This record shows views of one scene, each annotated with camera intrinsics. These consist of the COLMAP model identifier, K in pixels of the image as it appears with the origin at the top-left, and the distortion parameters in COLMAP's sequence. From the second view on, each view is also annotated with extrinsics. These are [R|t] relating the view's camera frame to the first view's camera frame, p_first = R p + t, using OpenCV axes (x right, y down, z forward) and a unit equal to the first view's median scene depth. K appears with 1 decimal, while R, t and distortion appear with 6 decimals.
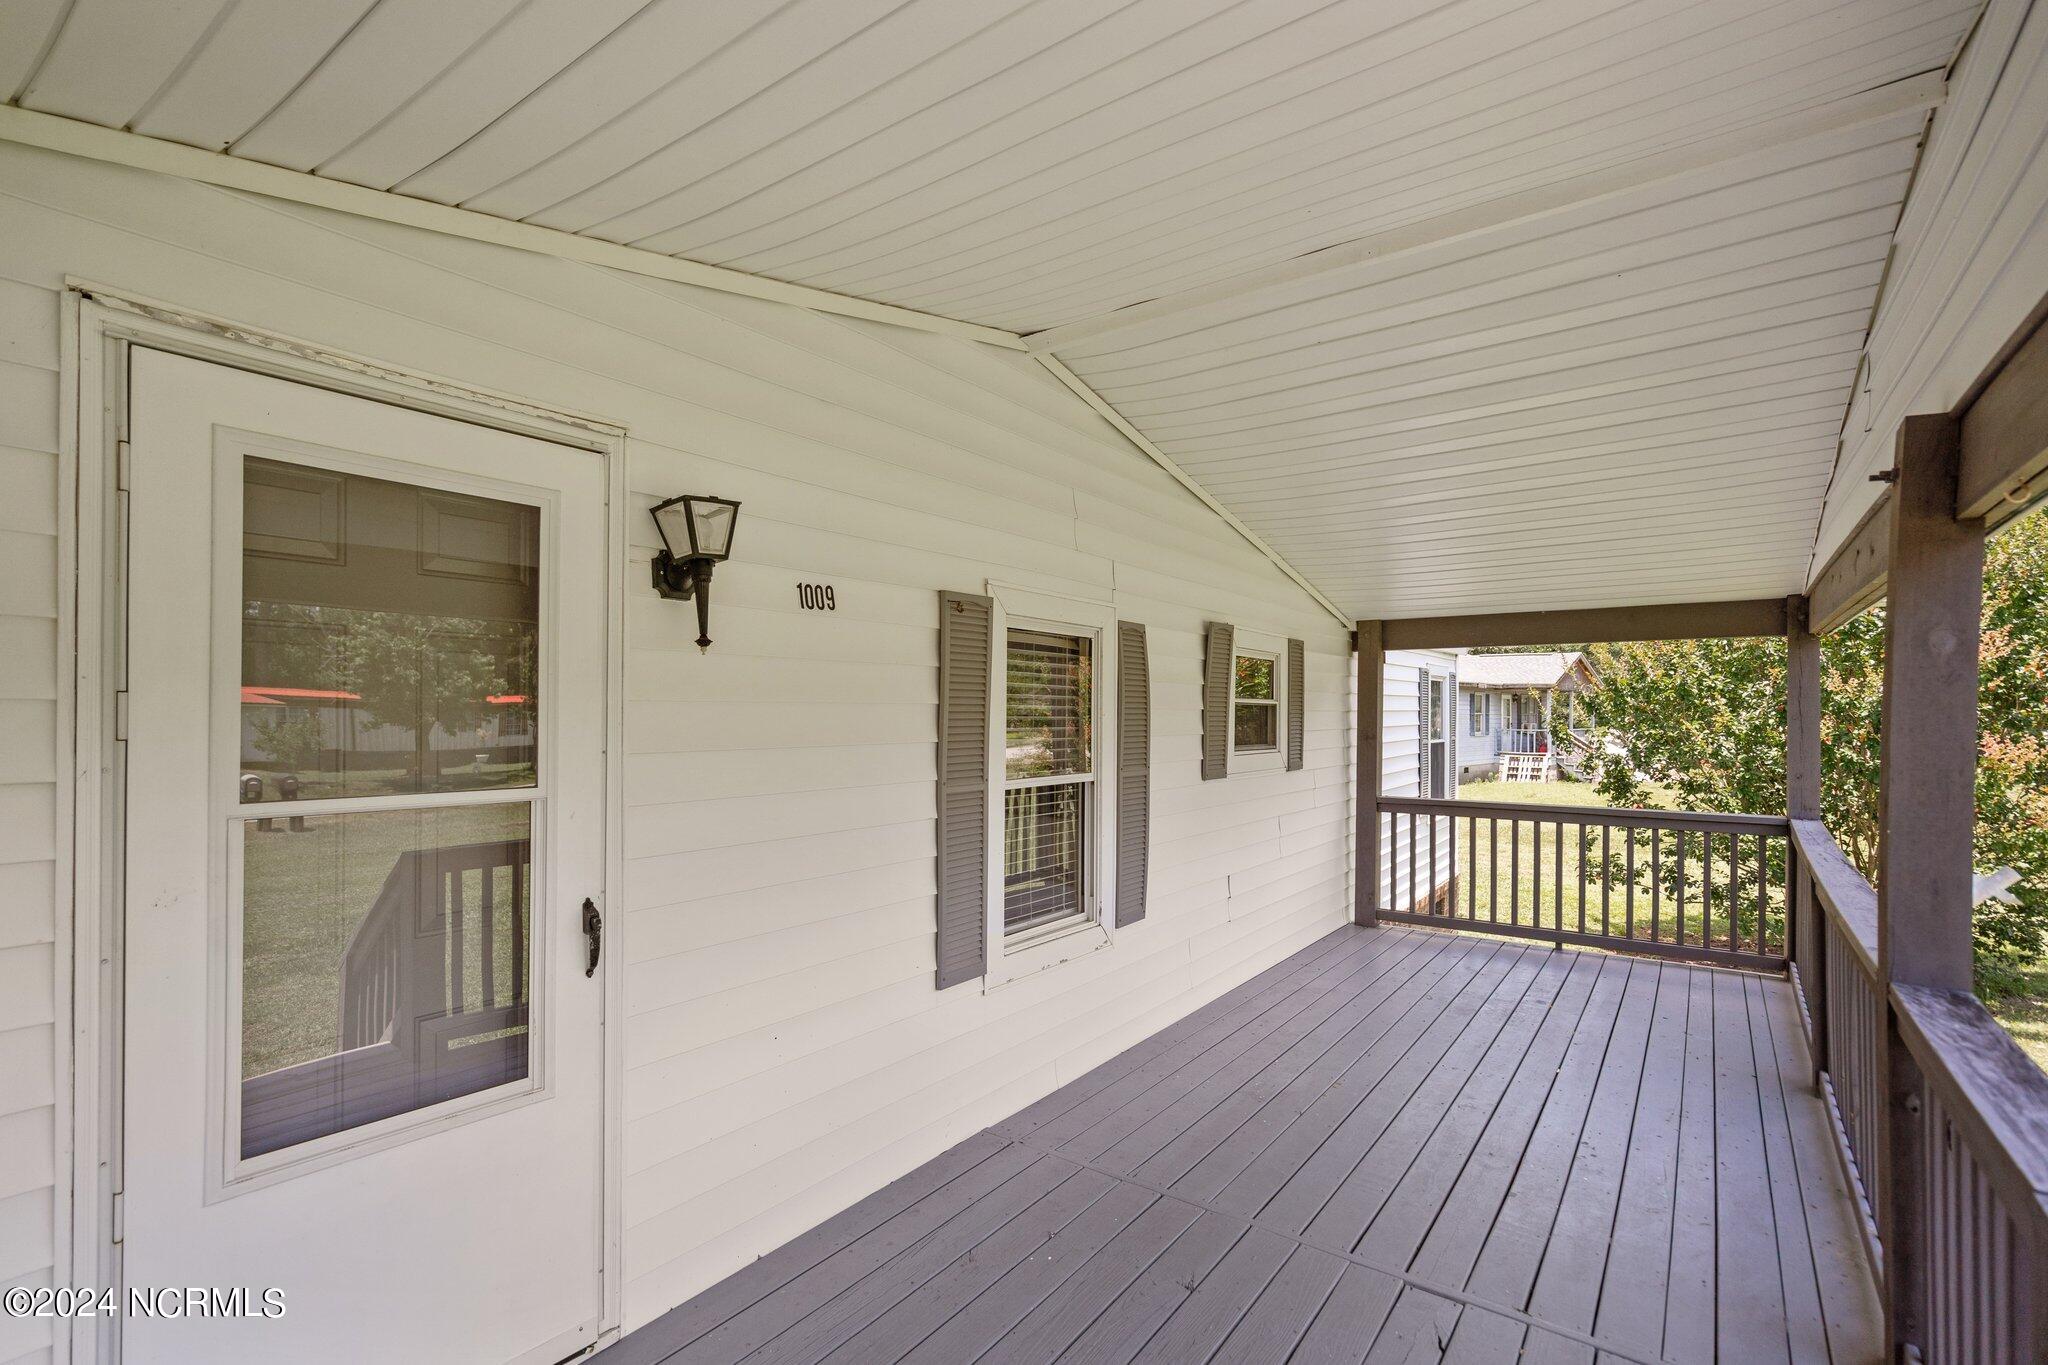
lens RADIAL K [[936.8, 0, 1022.1], [0, 936.8, 677.8], [0, 0, 1]] dist [-0.001238, -0.000131]
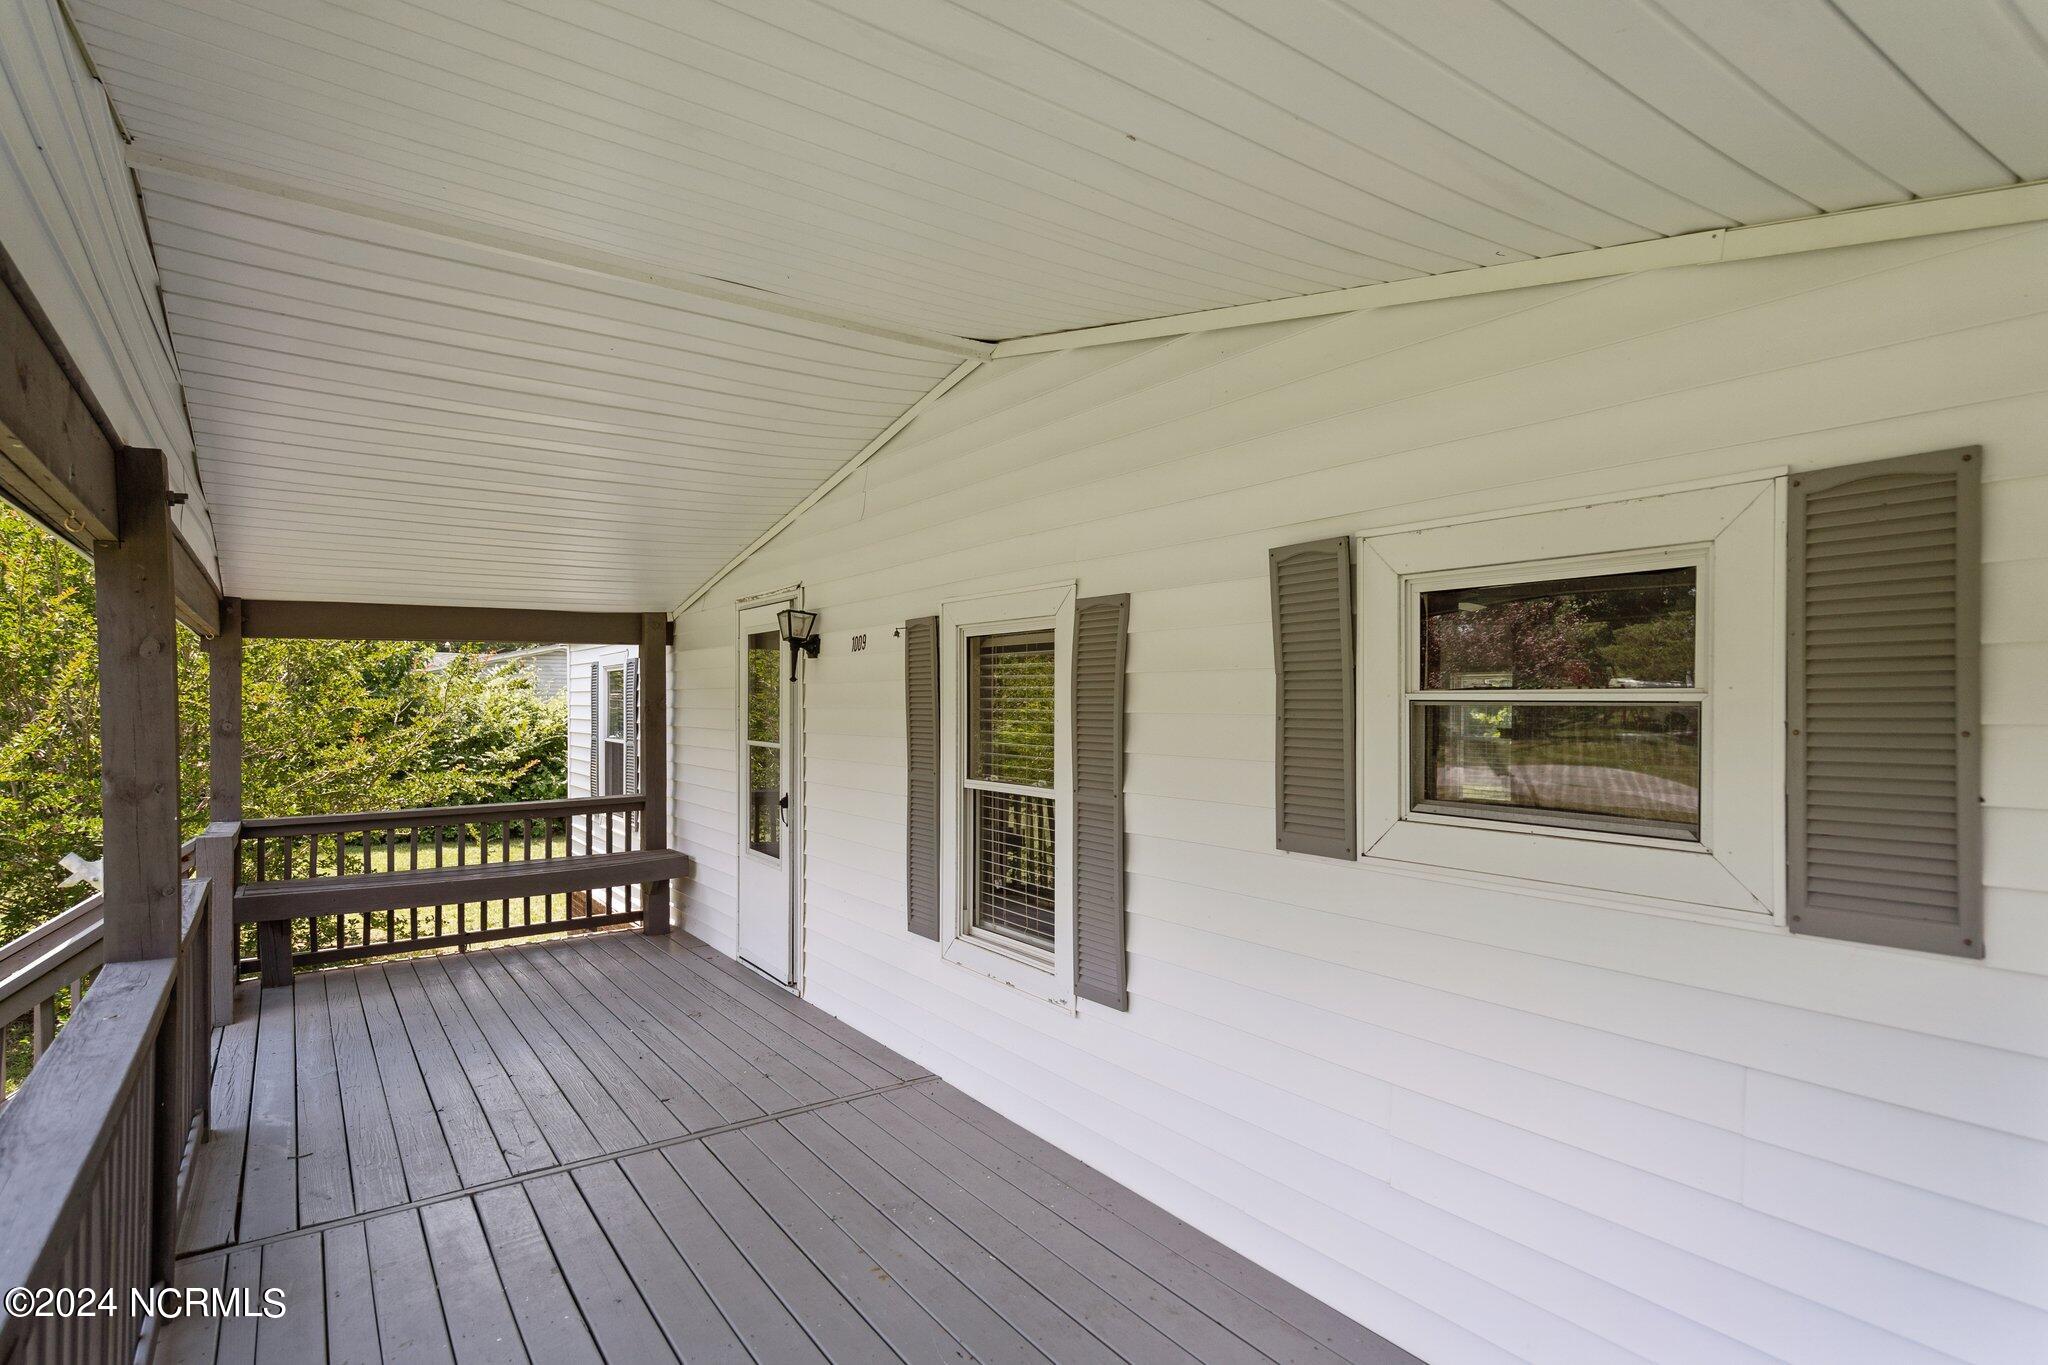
lens RADIAL K [[1010.8, 0, 1030.5], [0, 1010.8, 718.5], [0, 0, 1]] dist [0.002643, -0.000185]
pose [[-0.302803, -0.005261, -0.953039, 0.986077], [0.027237, 0.999529, -0.014171, 0.053148], [0.952664, -0.030249, -0.302517, 1.318680]]
